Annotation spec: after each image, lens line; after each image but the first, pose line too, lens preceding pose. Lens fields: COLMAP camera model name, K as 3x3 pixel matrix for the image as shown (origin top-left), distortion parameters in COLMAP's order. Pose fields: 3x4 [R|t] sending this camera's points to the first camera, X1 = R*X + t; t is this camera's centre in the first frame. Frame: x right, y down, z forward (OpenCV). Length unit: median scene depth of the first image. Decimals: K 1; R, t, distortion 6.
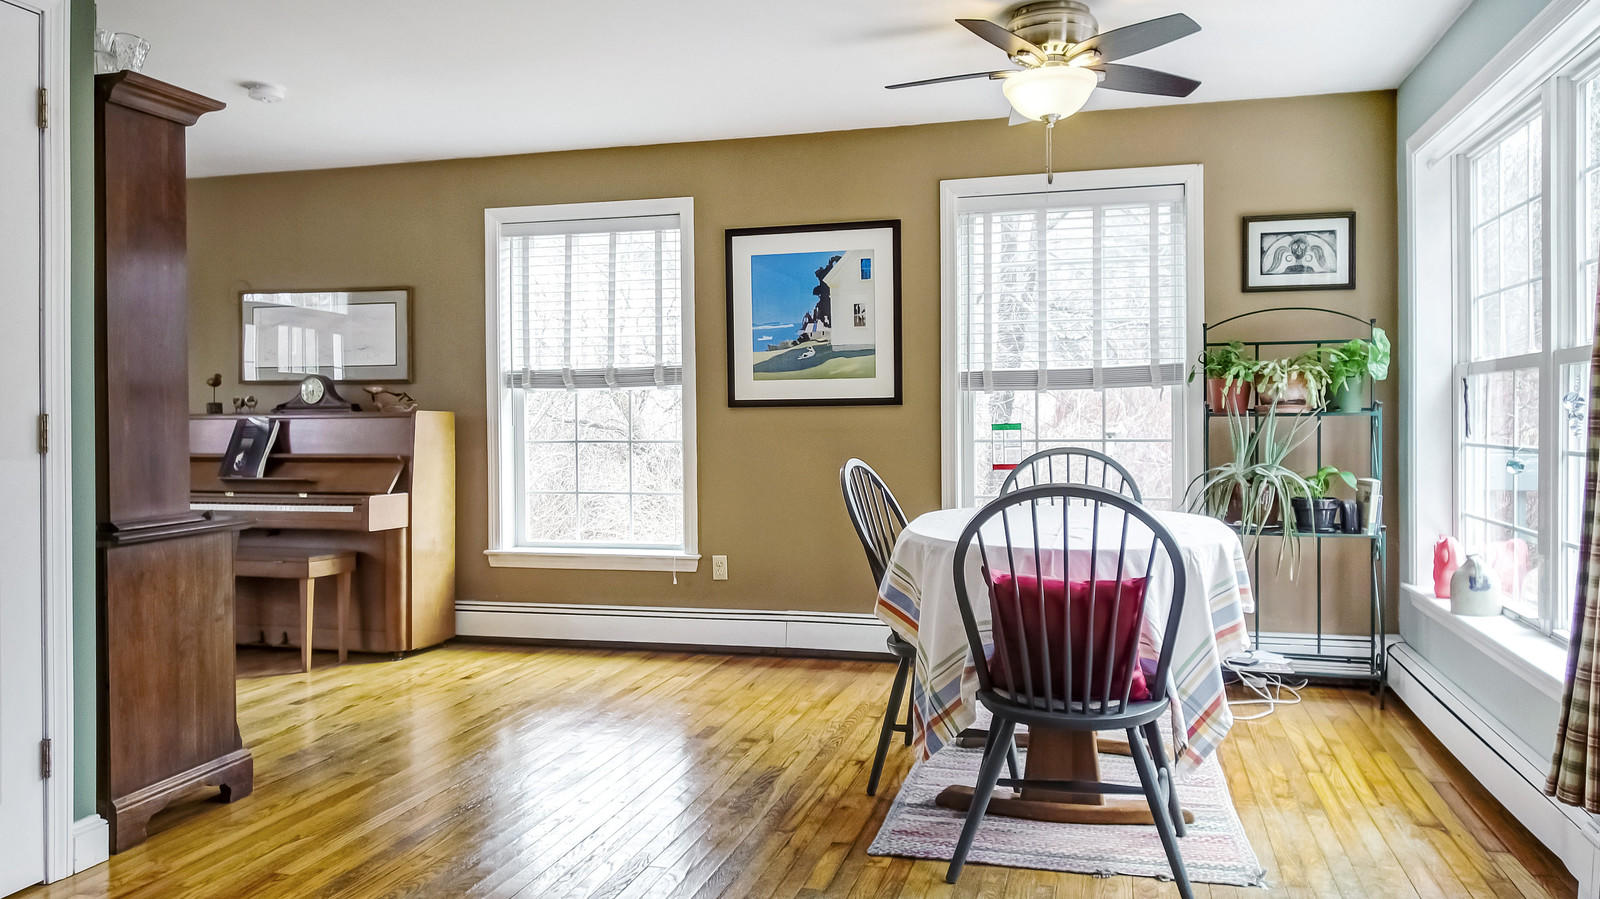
lens RADIAL K [[1195.8, 0, 800.0], [0, 1195.8, 449.5], [0, 0, 1]] dist [0.007786, 0.001651]
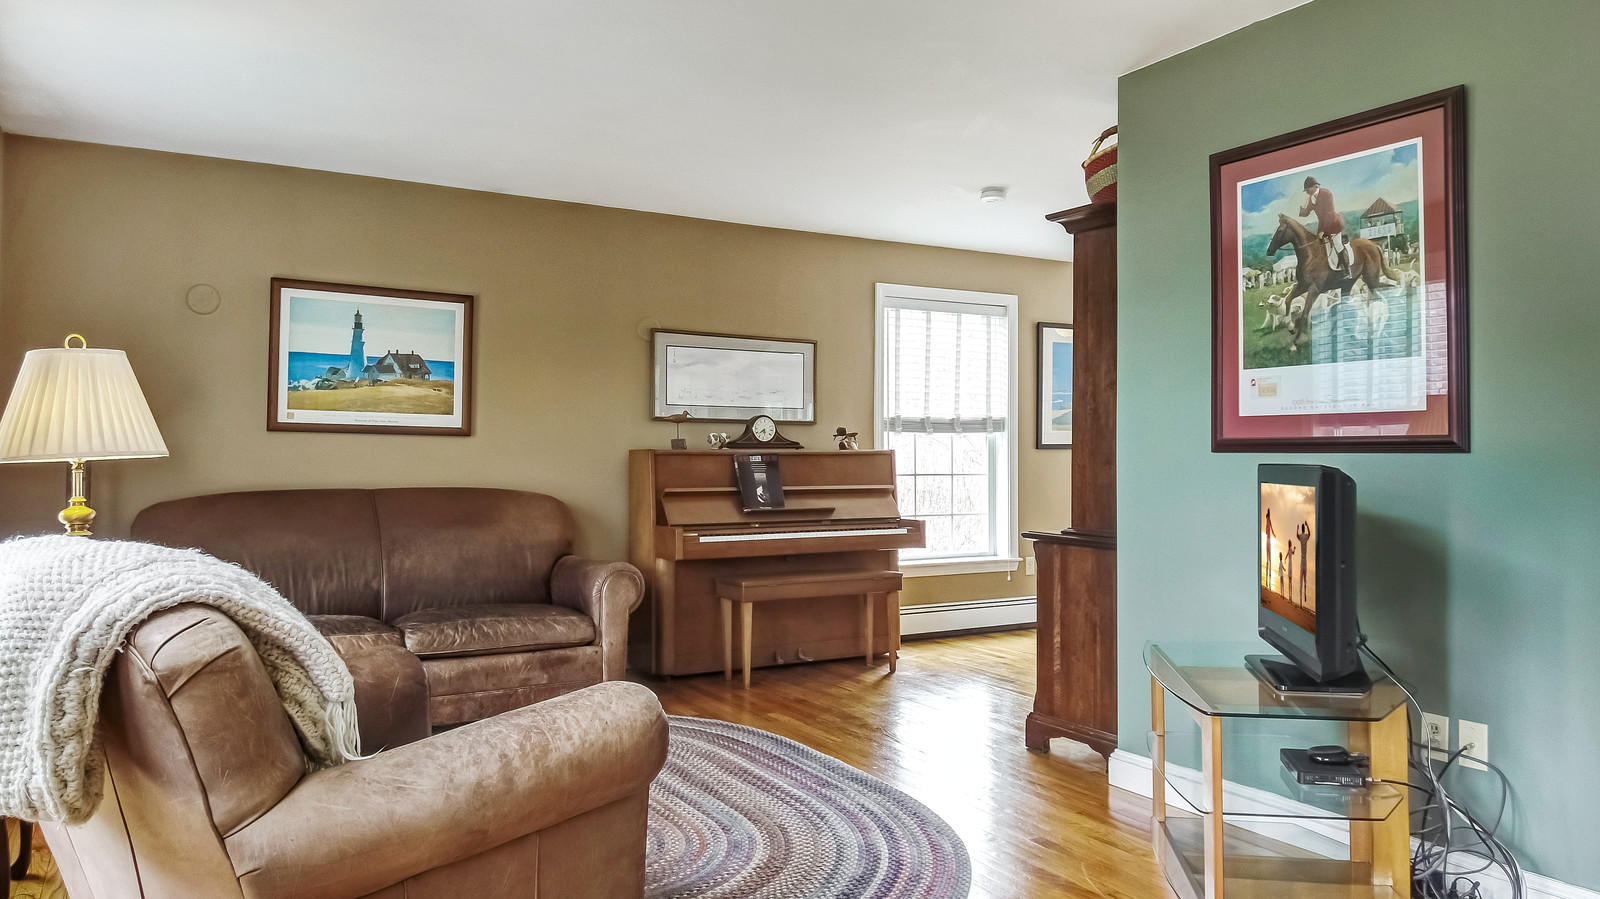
lens RADIAL K [[1116.9, 0, 800.0], [0, 1116.9, 449.5], [0, 0, 1]] dist [0.002792, -0.000155]
pose [[0.711290, 0.007217, 0.702862, -1.112878], [0.008174, 0.999795, -0.018539, -0.012460], [-0.702851, 0.018932, 0.711085, 0.256424]]
